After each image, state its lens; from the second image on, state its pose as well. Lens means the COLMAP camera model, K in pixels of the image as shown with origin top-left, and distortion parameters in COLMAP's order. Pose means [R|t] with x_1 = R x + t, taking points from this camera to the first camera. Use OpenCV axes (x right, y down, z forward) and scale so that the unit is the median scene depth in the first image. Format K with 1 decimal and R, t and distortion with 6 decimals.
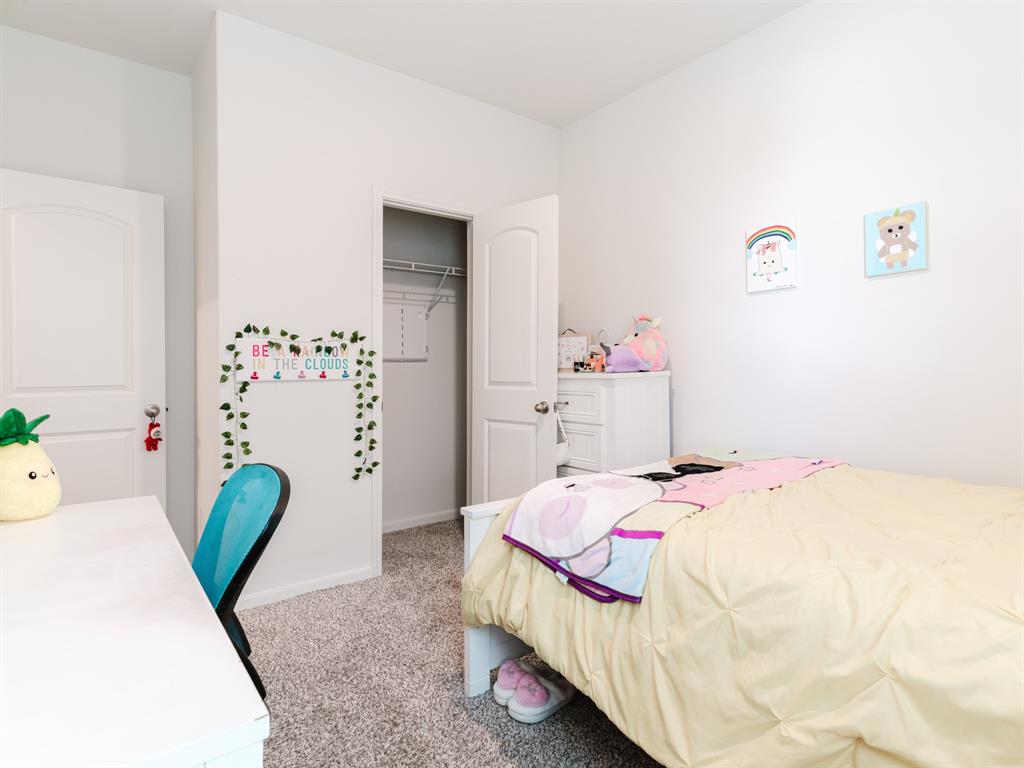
lens RADIAL K [[550.1, 0, 509.5], [0, 550.1, 369.6], [0, 0, 1]] dist [-0.000916, 0.000472]
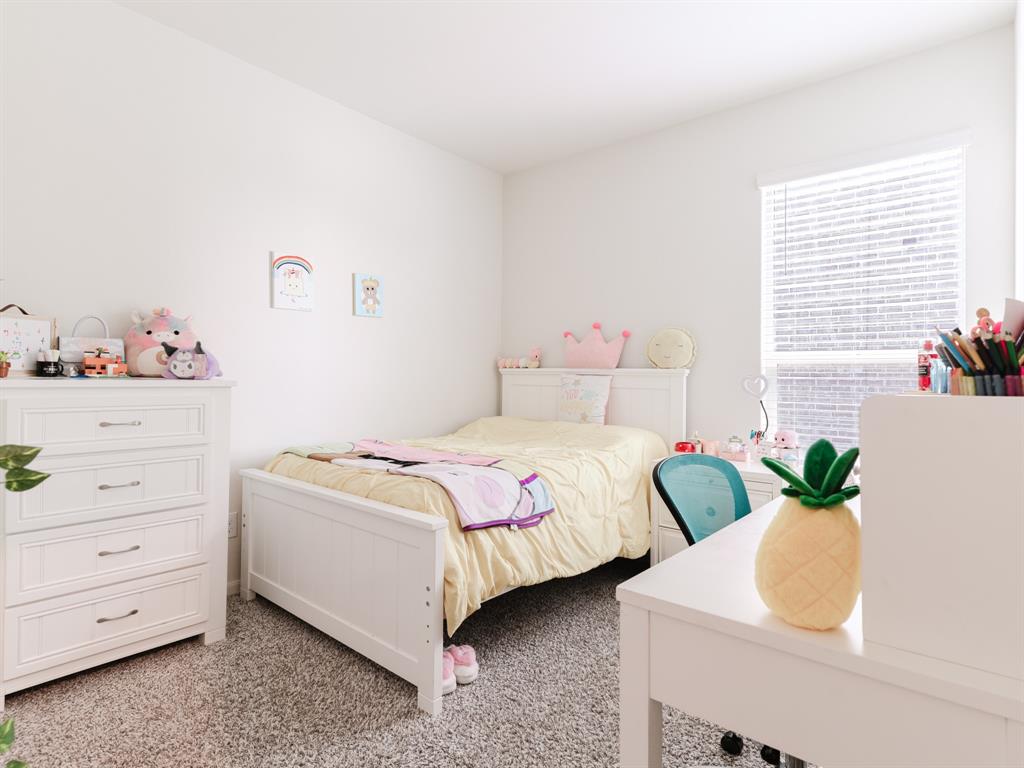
lens RADIAL K [[550.1, 0, 509.5], [0, 550.1, 369.6], [0, 0, 1]] dist [-0.000916, 0.000472]
pose [[-0.234647, 0.017949, 0.971915, -0.920865], [-0.009121, 0.999745, -0.020665, 0.004866], [-0.972038, -0.013713, -0.234424, 0.978753]]
